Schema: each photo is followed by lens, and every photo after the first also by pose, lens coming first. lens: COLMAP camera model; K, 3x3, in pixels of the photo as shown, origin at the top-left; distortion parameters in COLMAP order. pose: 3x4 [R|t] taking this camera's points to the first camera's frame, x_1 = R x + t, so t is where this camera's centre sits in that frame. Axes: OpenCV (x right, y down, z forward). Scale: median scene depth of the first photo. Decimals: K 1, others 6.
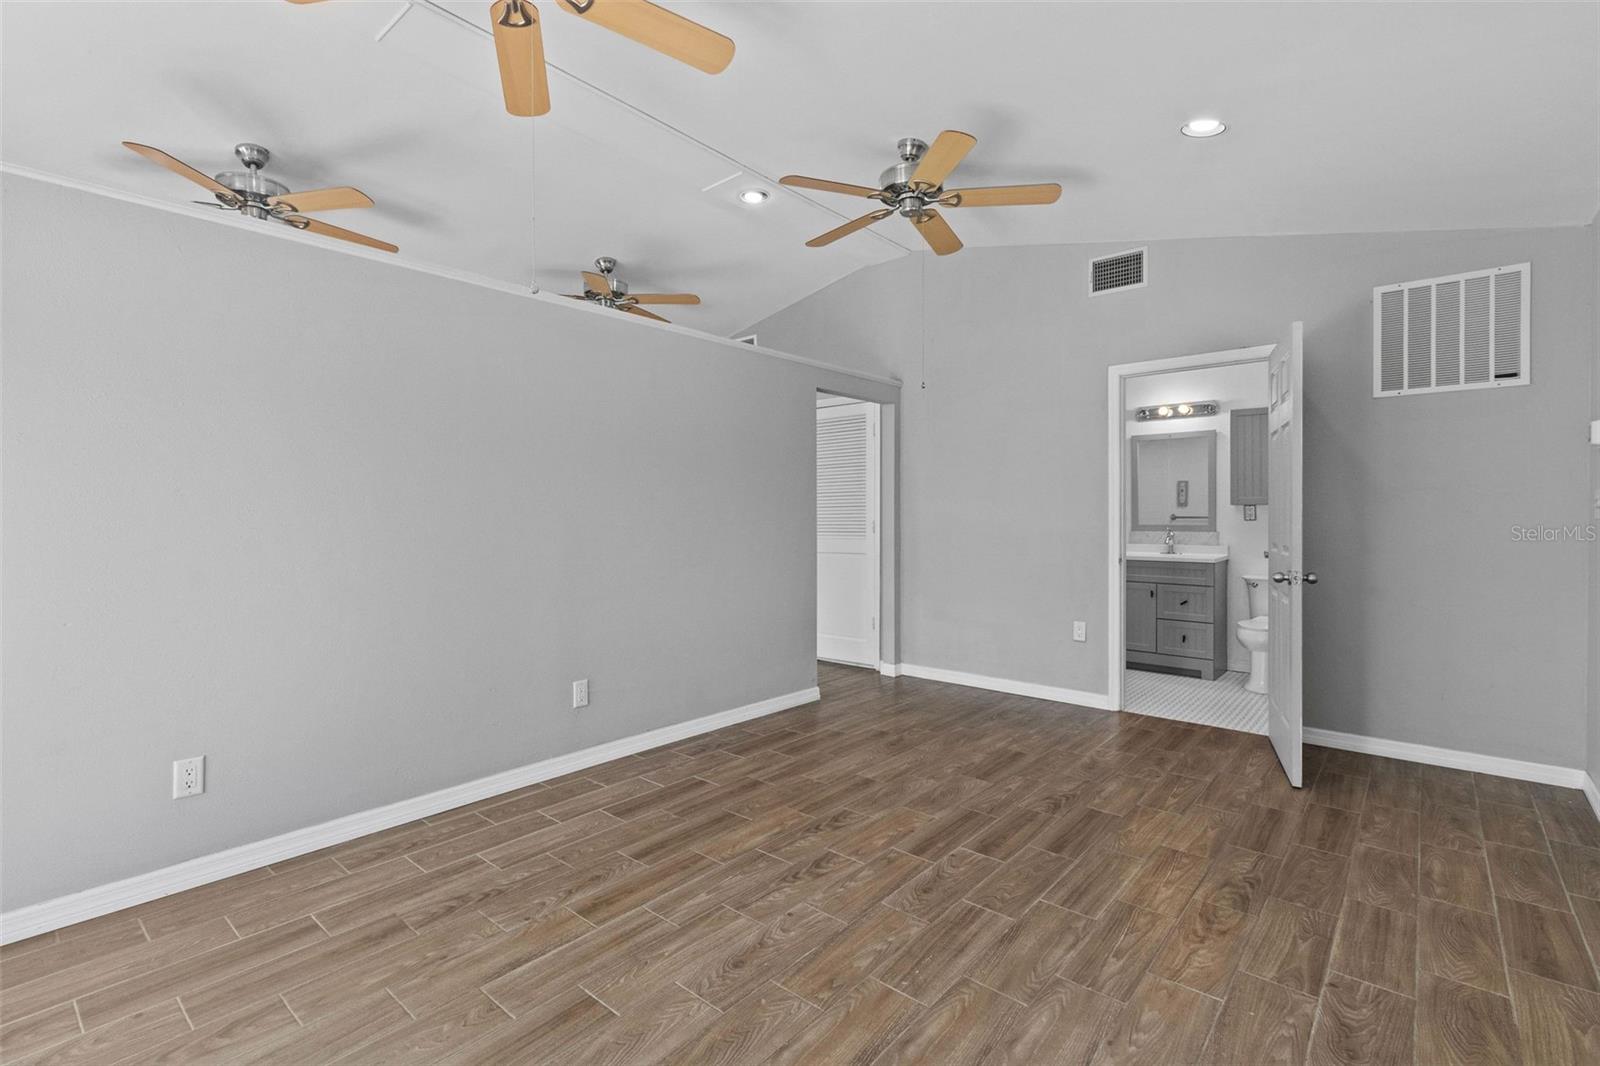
lens RADIAL K [[728.8, 0, 784.0], [0, 728.8, 530.3], [0, 0, 1]] dist [0.004297, 0.000434]
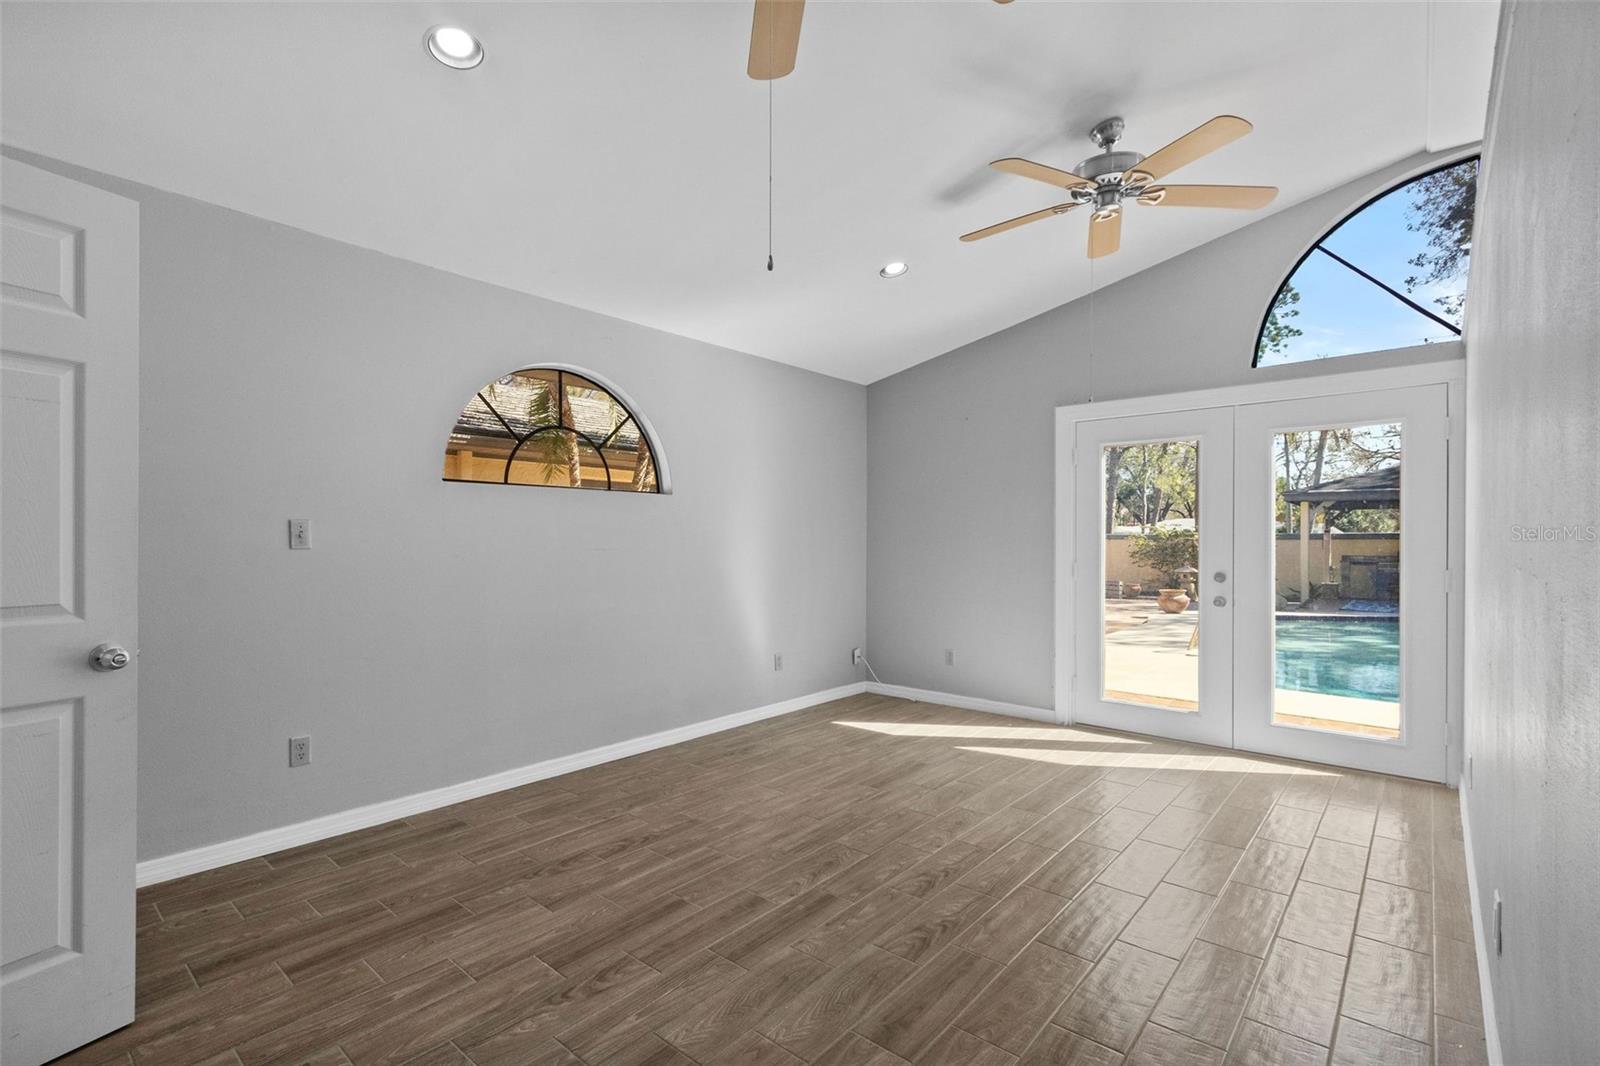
lens RADIAL K [[756.2, 0, 800.0], [0, 756.2, 533.0], [0, 0, 1]] dist [0.021269, -0.000136]
pose [[-0.999700, -0.001546, -0.024455, 0.231548], [-0.001712, 0.999976, 0.006775, -0.035438], [0.024444, 0.006815, -0.999678, 1.874181]]
